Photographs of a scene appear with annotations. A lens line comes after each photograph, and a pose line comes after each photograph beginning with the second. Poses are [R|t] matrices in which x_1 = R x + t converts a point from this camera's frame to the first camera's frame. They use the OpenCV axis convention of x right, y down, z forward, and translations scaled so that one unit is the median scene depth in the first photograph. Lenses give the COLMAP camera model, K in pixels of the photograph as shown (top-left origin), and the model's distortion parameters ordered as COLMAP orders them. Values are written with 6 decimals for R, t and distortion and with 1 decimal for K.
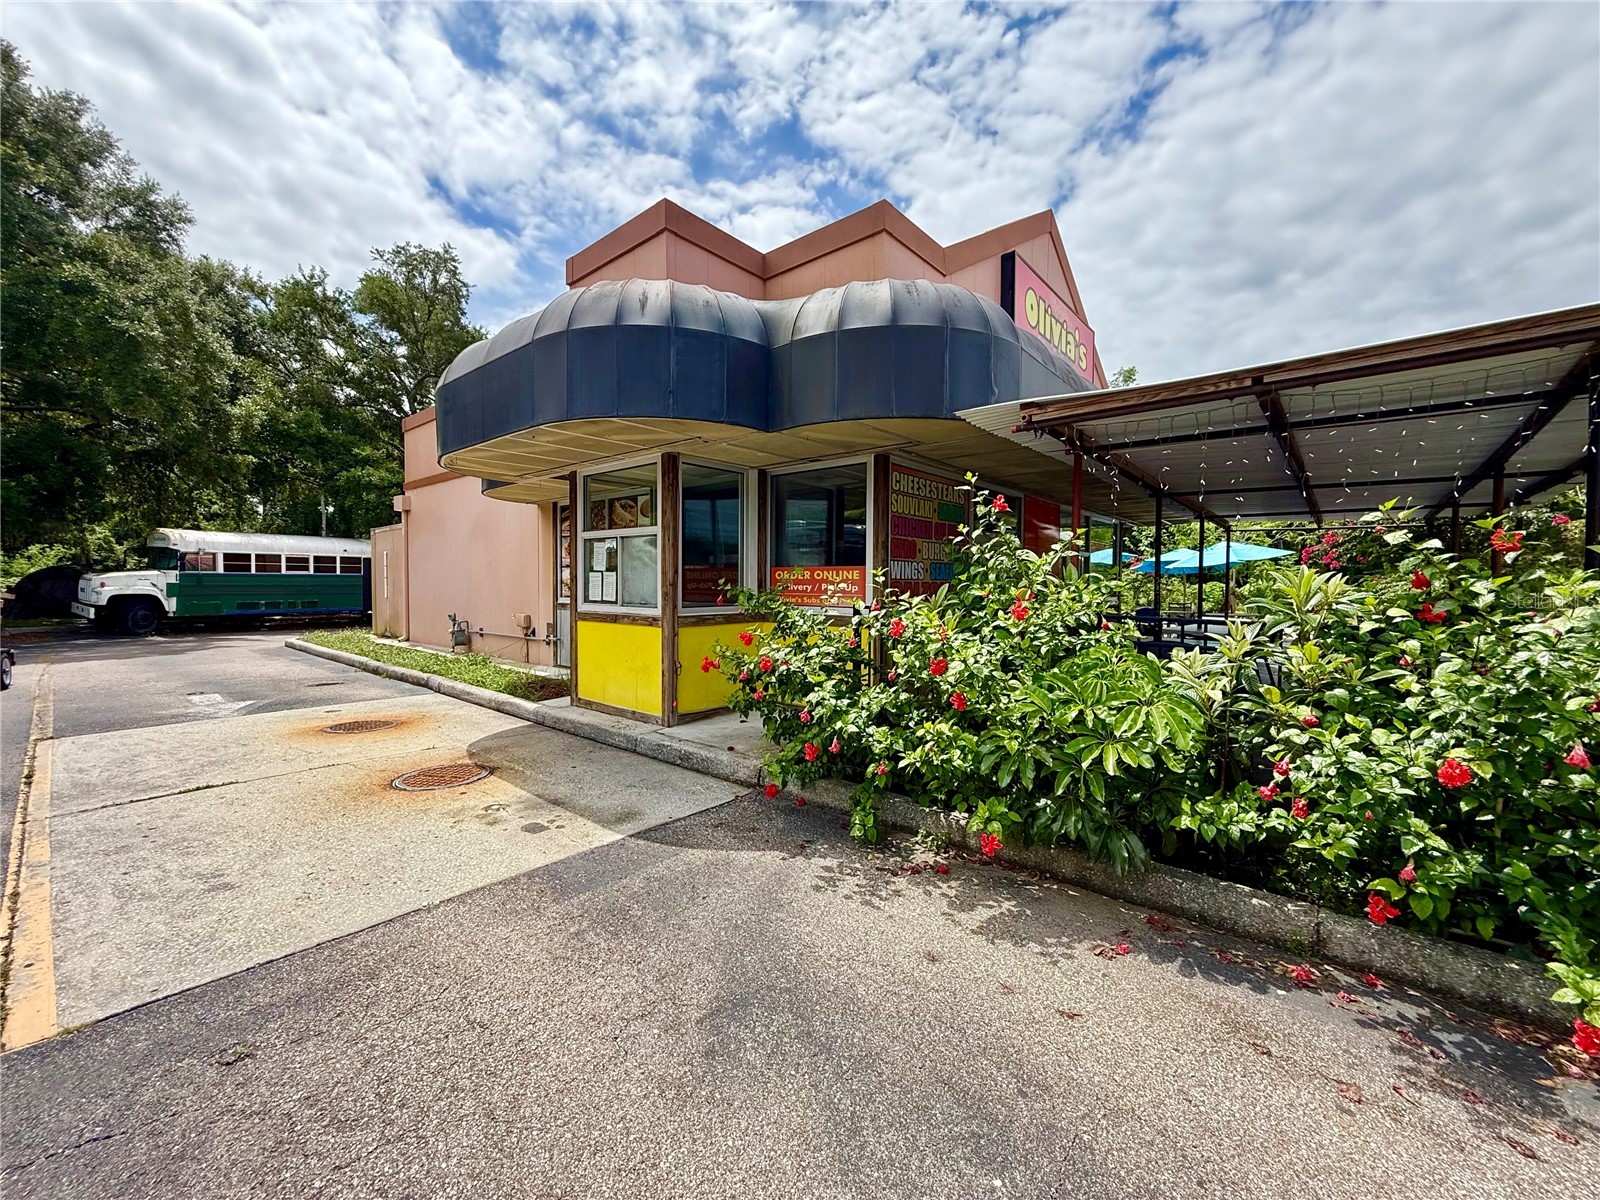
lens RADIAL K [[639.5, 0, 800.0], [0, 639.5, 600.0], [0, 0, 1]] dist [-0.029189, 0.011343]
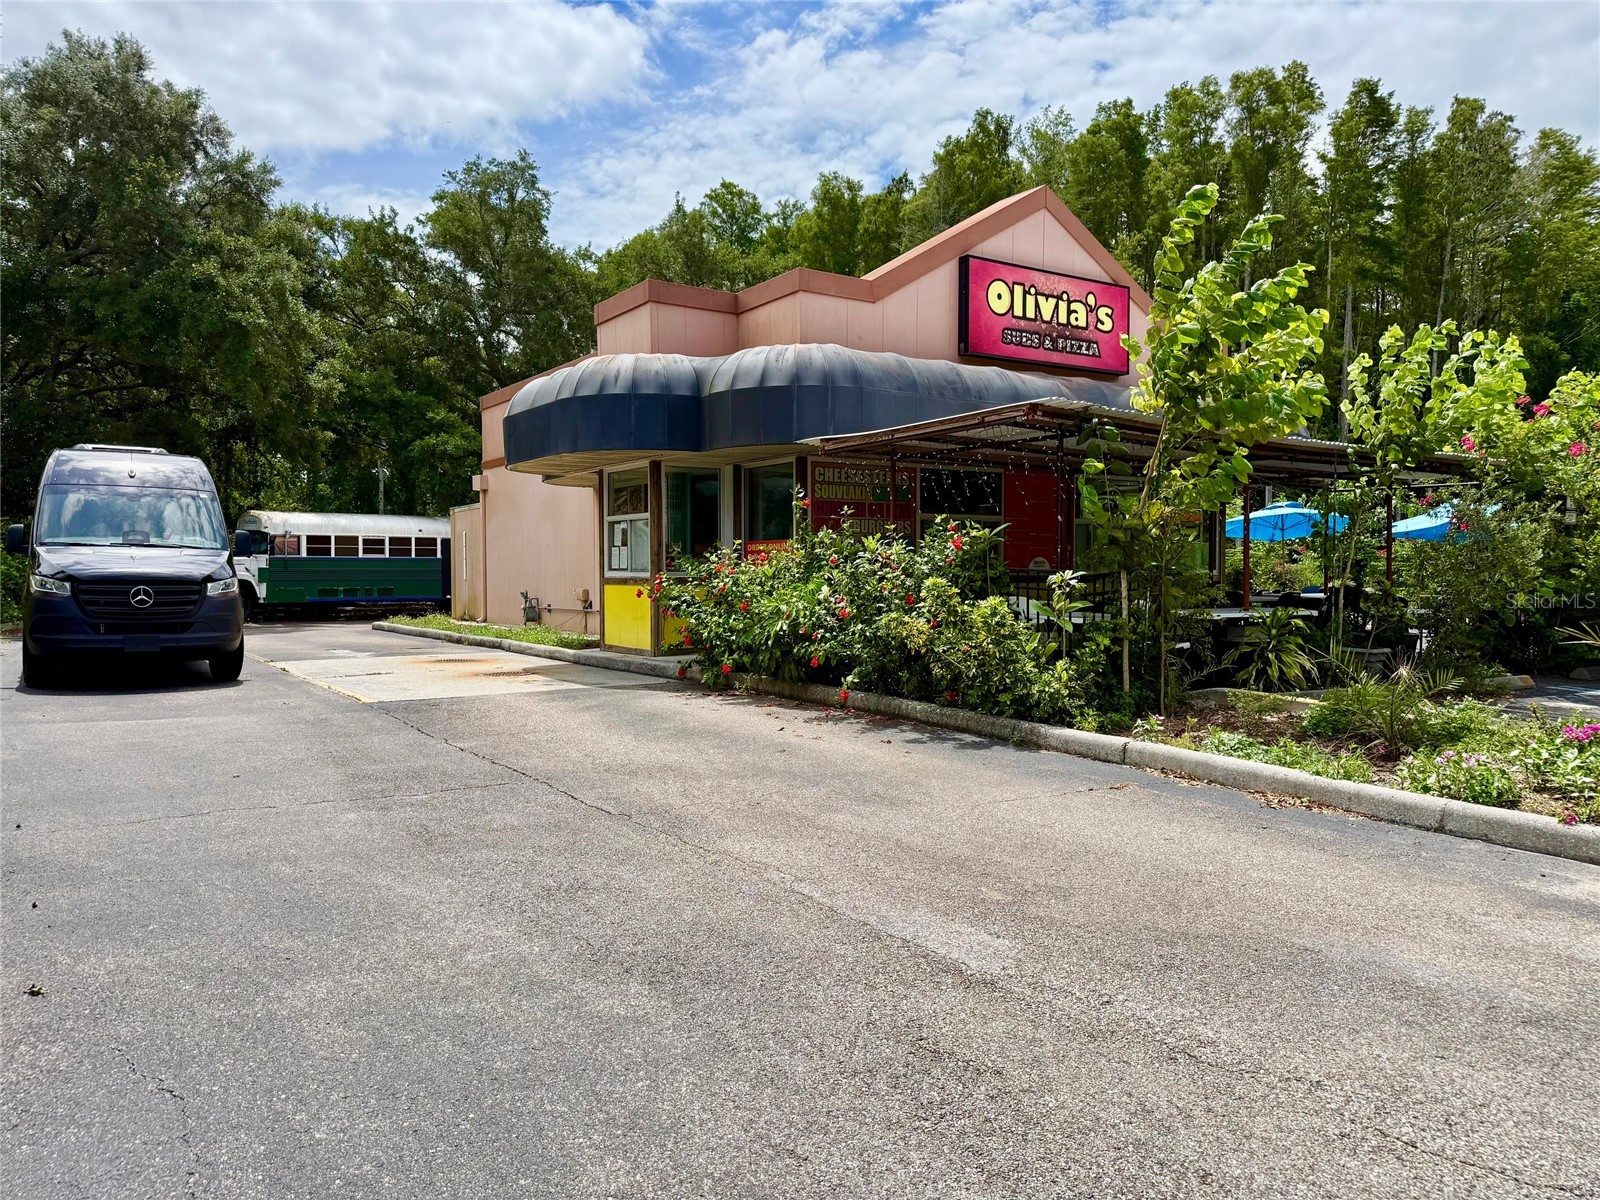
lens RADIAL K [[1121.8, 0, 800.0], [0, 1121.8, 600.0], [0, 0, 1]] dist [0.005467, -0.000668]
pose [[0.961504, -0.001383, -0.274789, 0.291222], [0.000786, 0.999997, -0.002281, 0.030451], [0.274791, 0.001977, 0.961502, -0.478469]]
